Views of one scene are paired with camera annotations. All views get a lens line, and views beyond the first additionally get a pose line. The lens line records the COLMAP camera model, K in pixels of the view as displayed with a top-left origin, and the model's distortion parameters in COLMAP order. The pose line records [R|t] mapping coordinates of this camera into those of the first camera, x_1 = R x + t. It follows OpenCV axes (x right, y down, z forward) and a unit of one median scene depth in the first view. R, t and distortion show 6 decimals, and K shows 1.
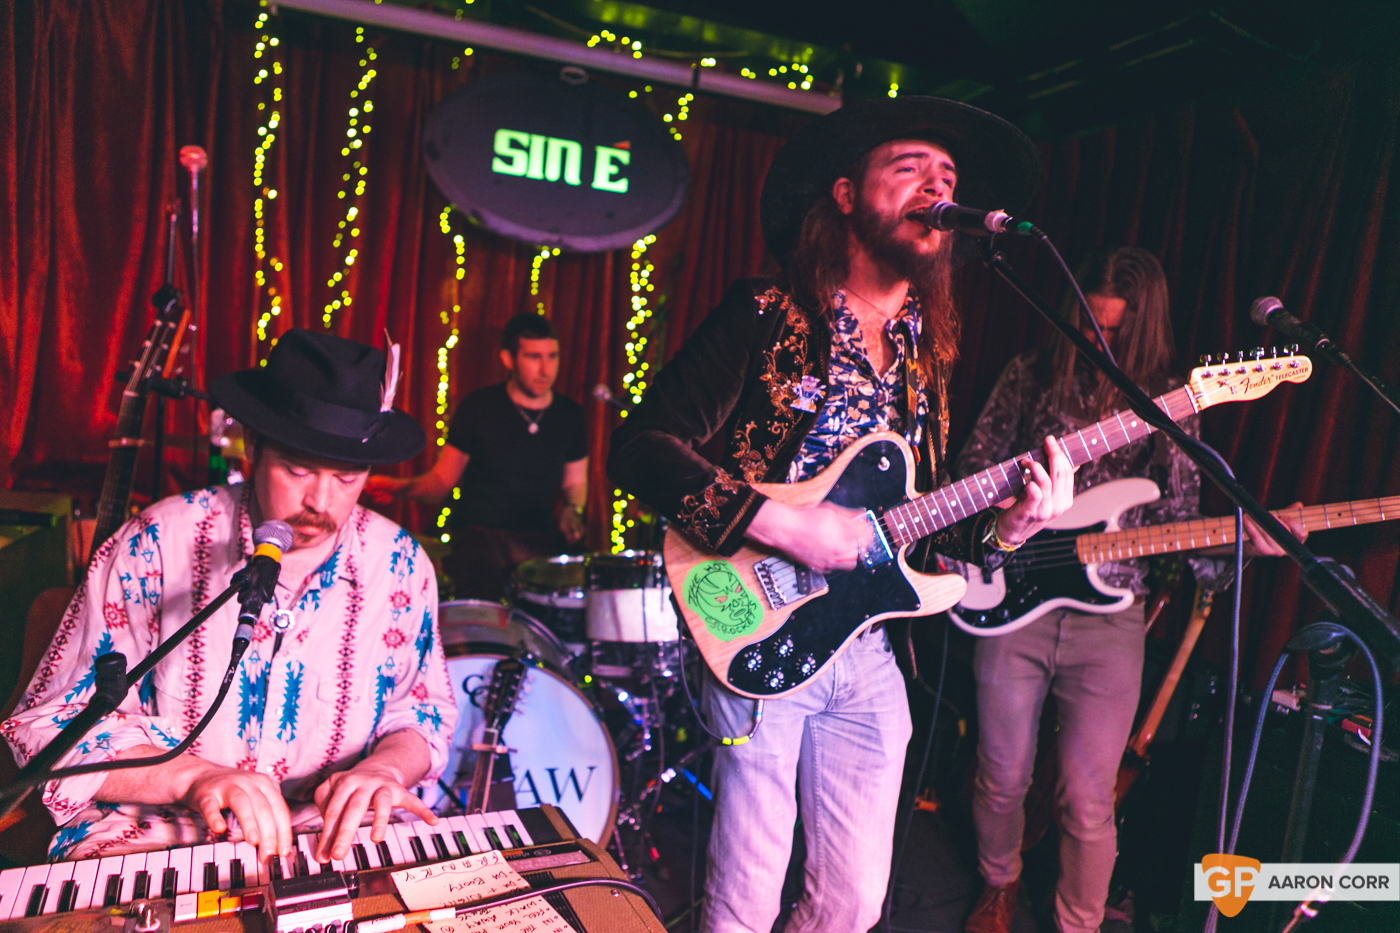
lens RADIAL K [[948.4, 0, 703.1], [0, 948.4, 449.2], [0, 0, 1]] dist [-0.002635, -0.002900]
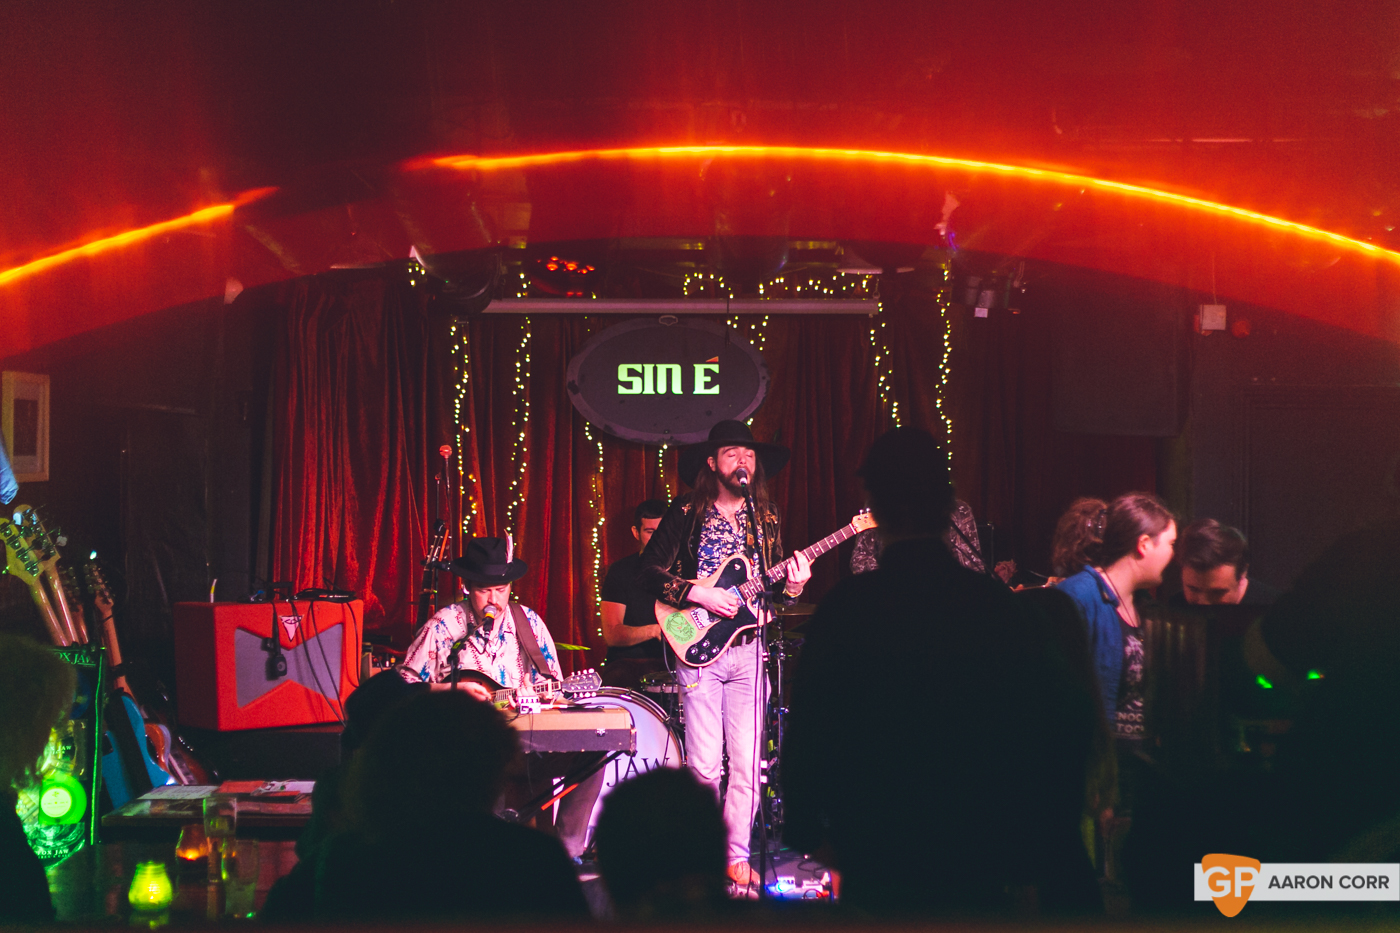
lens RADIAL K [[2023.0, 0, 700.0], [0, 2023.0, 466.5], [0, 0, 1]] dist [0.002889, 0.000863]
pose [[0.963090, -0.100915, -0.249549, 0.613868], [0.075022, 0.990962, -0.111200, 0.141593], [0.258515, 0.088374, 0.961956, -1.774395]]
